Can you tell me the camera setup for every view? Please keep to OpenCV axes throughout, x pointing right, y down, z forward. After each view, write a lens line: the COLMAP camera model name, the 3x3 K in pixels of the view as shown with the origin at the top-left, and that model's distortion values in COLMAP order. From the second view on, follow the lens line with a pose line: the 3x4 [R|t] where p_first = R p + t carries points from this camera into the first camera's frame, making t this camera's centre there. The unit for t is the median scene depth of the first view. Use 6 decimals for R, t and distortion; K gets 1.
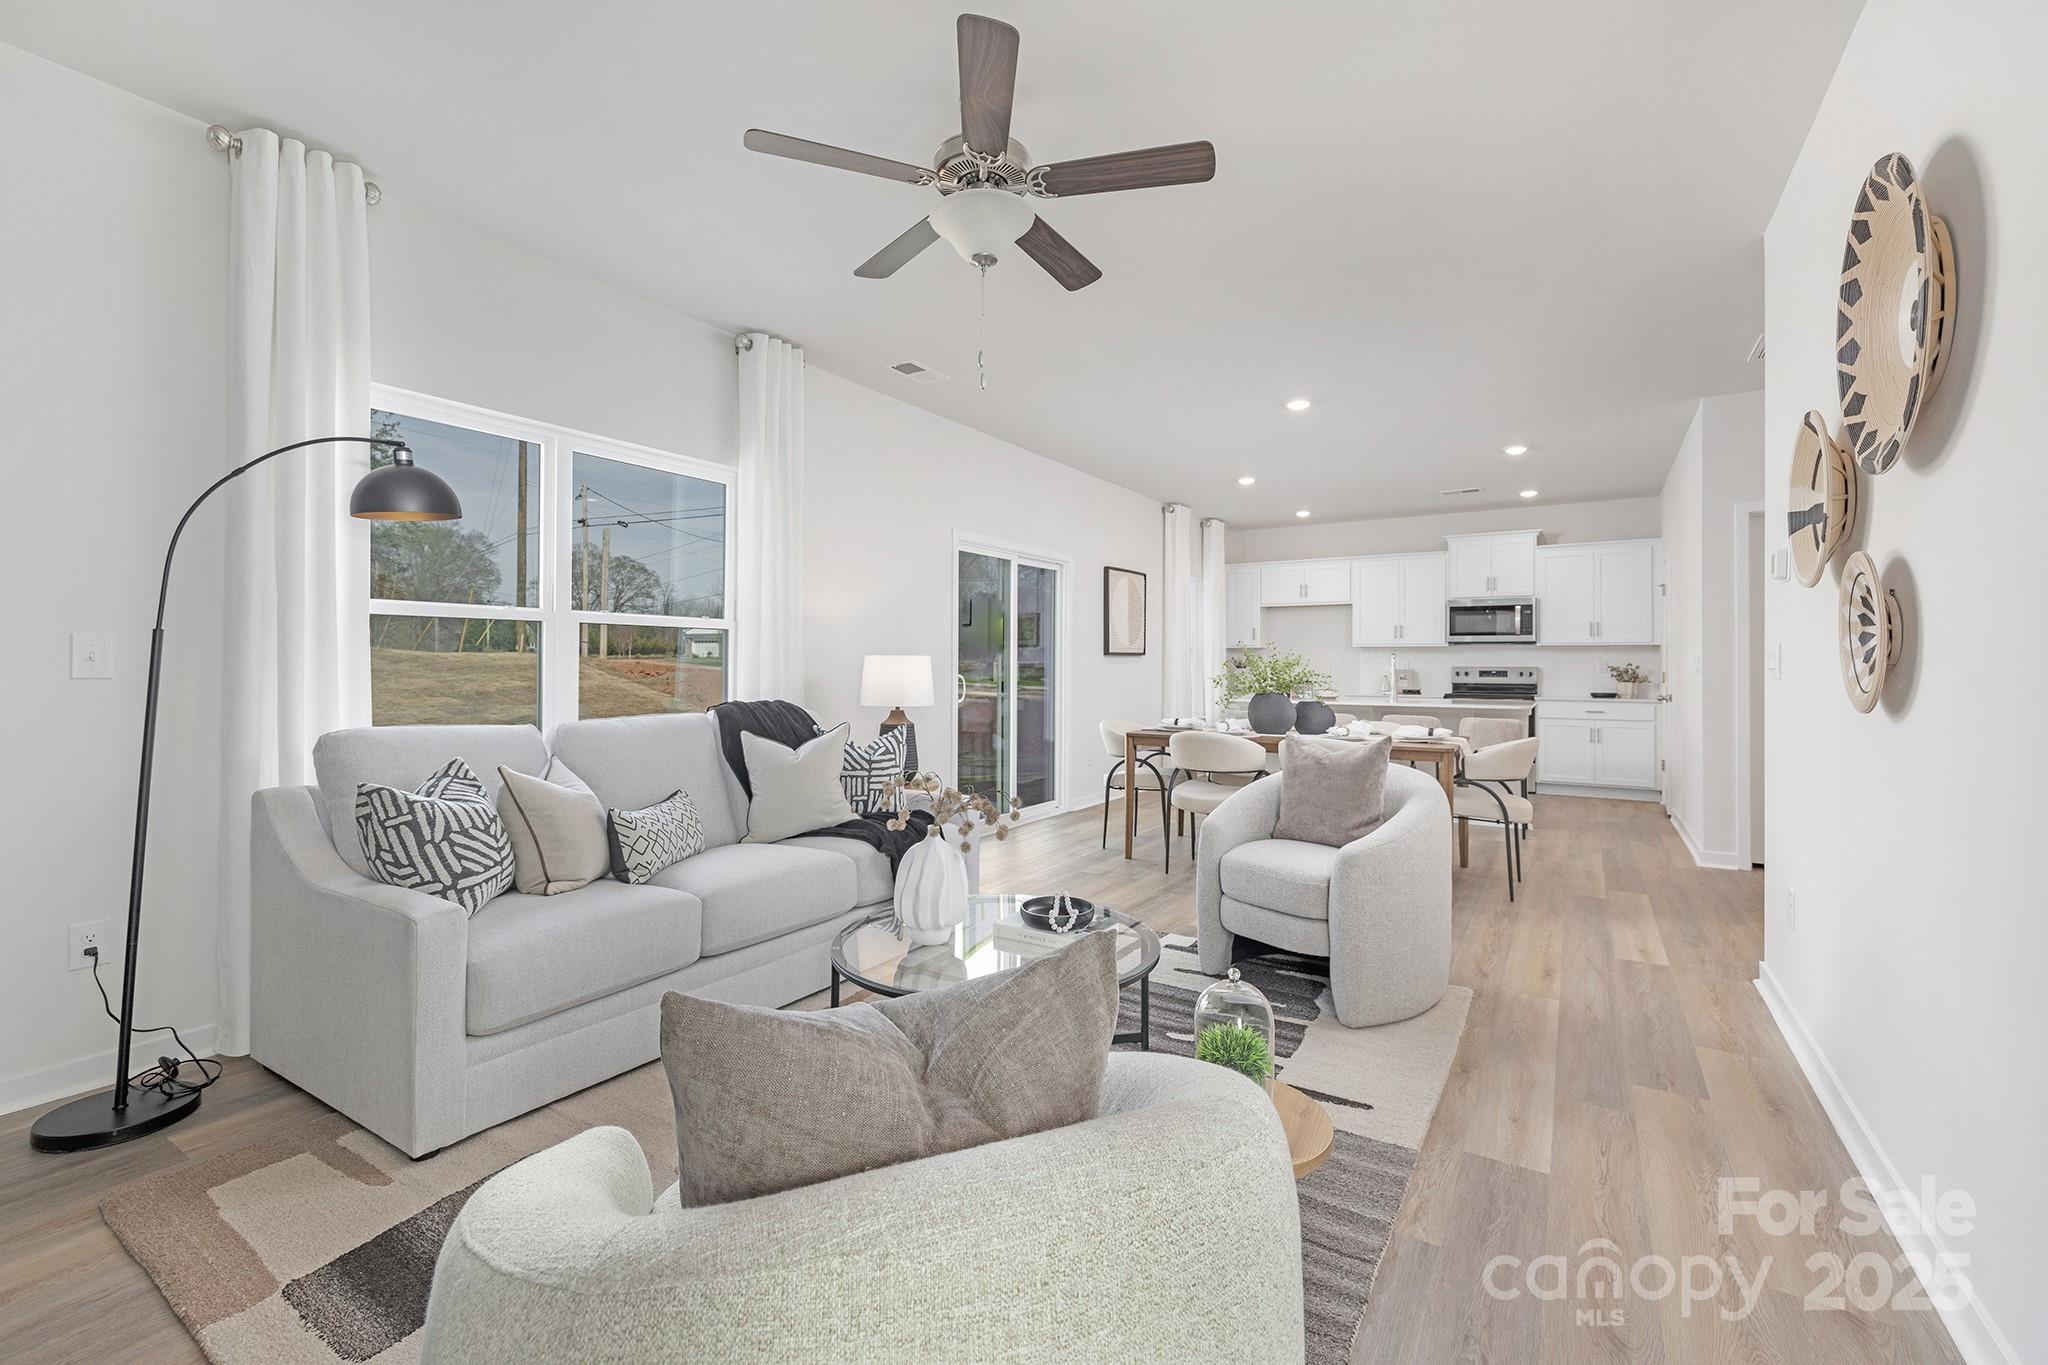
lens RADIAL K [[865.2, 0, 1021.8], [0, 865.2, 667.9], [0, 0, 1]] dist [0.003168, 0.000269]
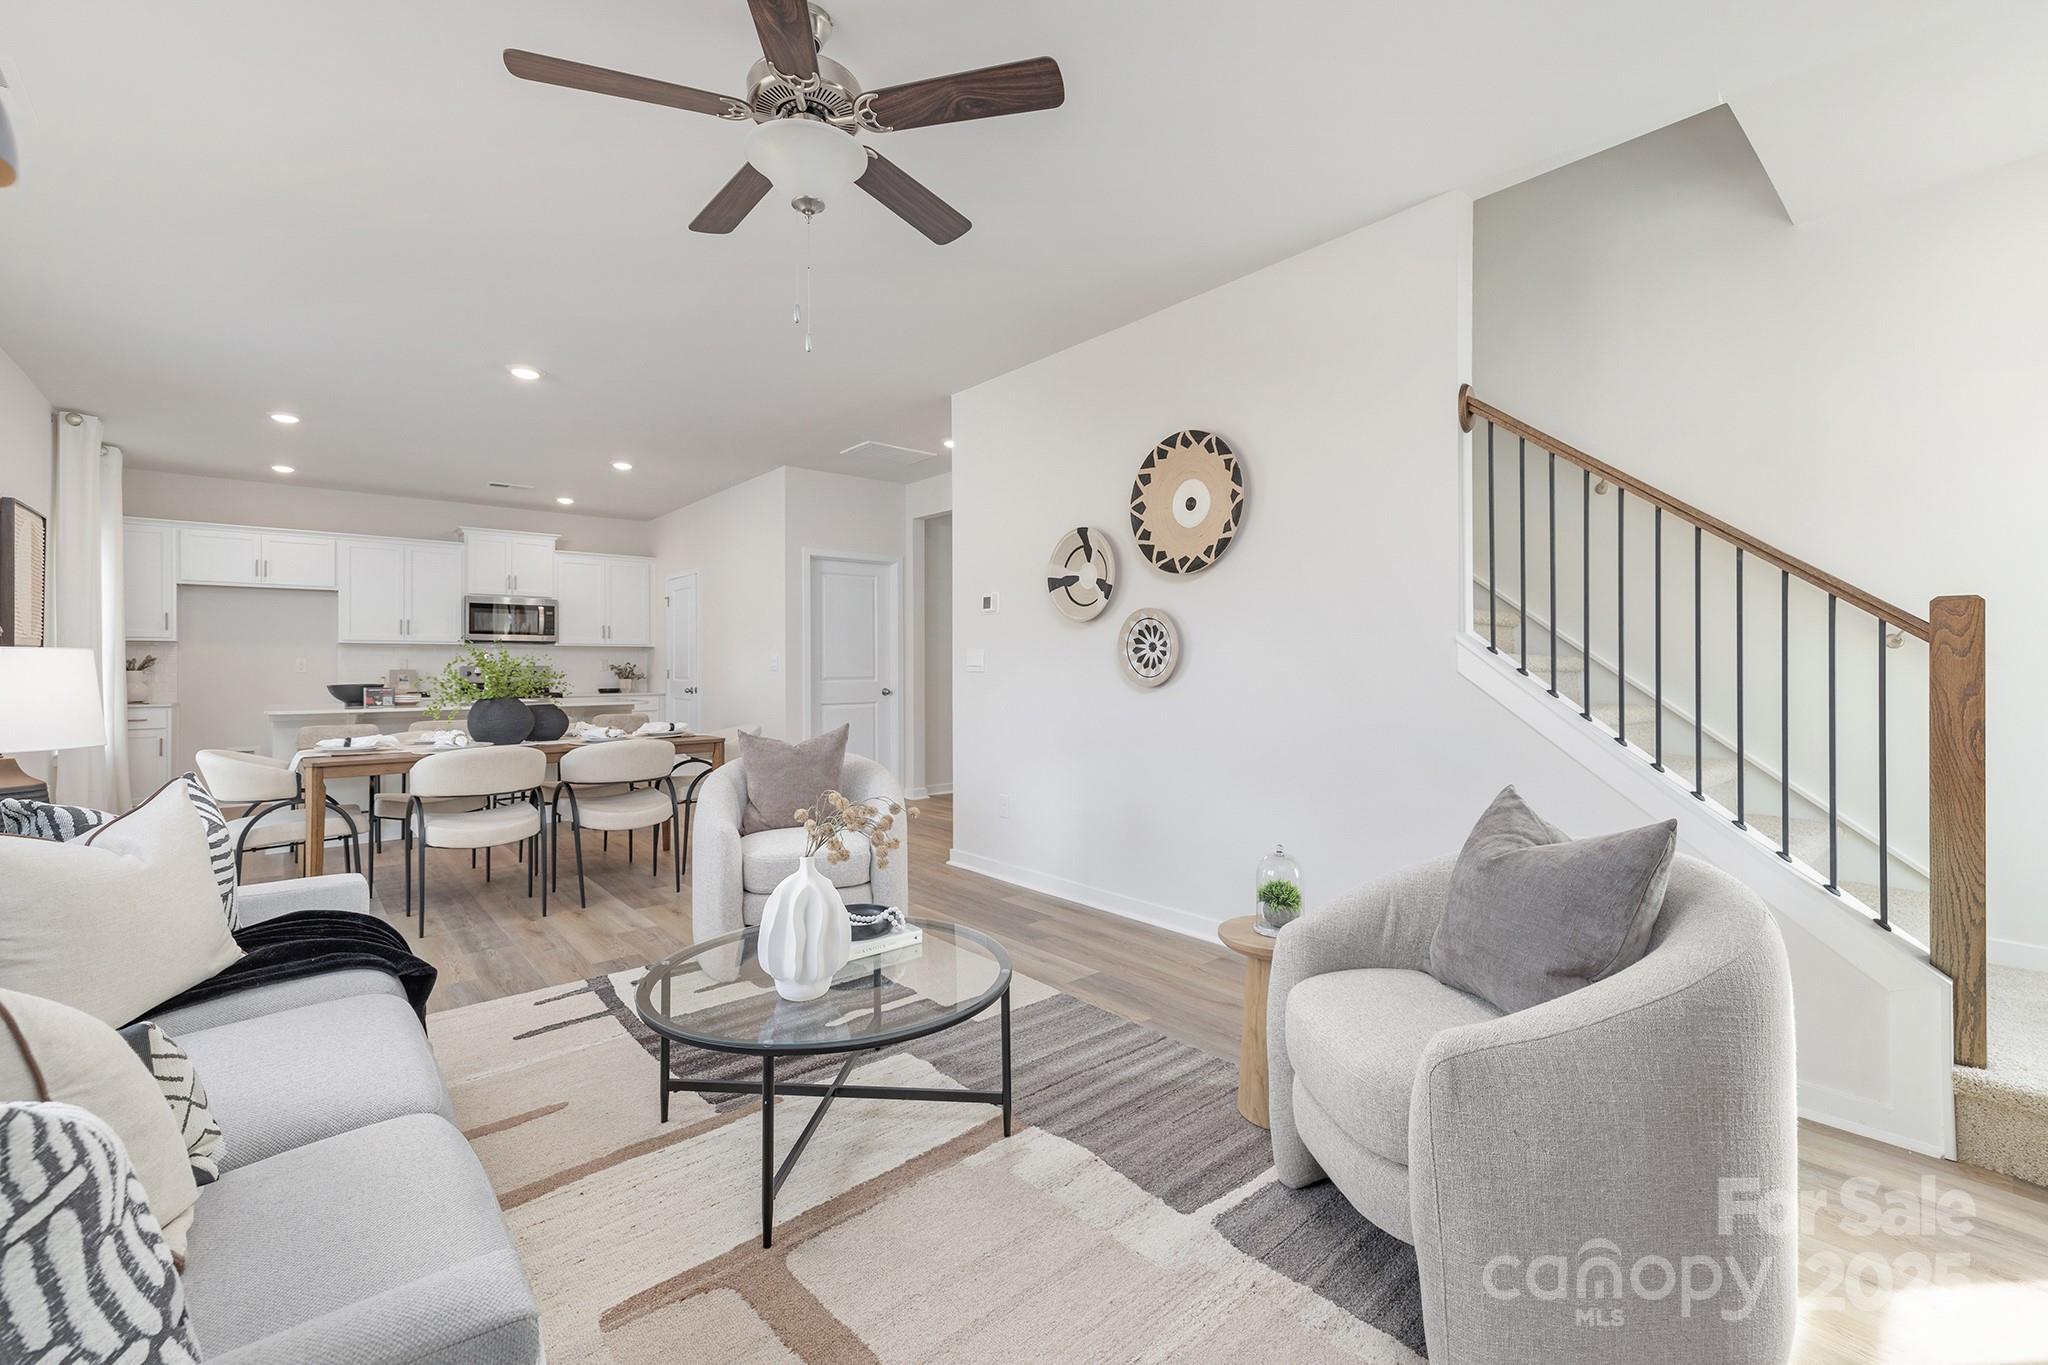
lens RADIAL K [[865.2, 0, 1019.7], [0, 865.2, 670.9], [0, 0, 1]] dist [0.003168, 0.000269]
pose [[0.291328, -0.011158, 0.956558, -0.246333], [0.006242, 0.999933, 0.009763, -0.001921], [-0.956603, 0.003126, 0.291378, 0.161415]]
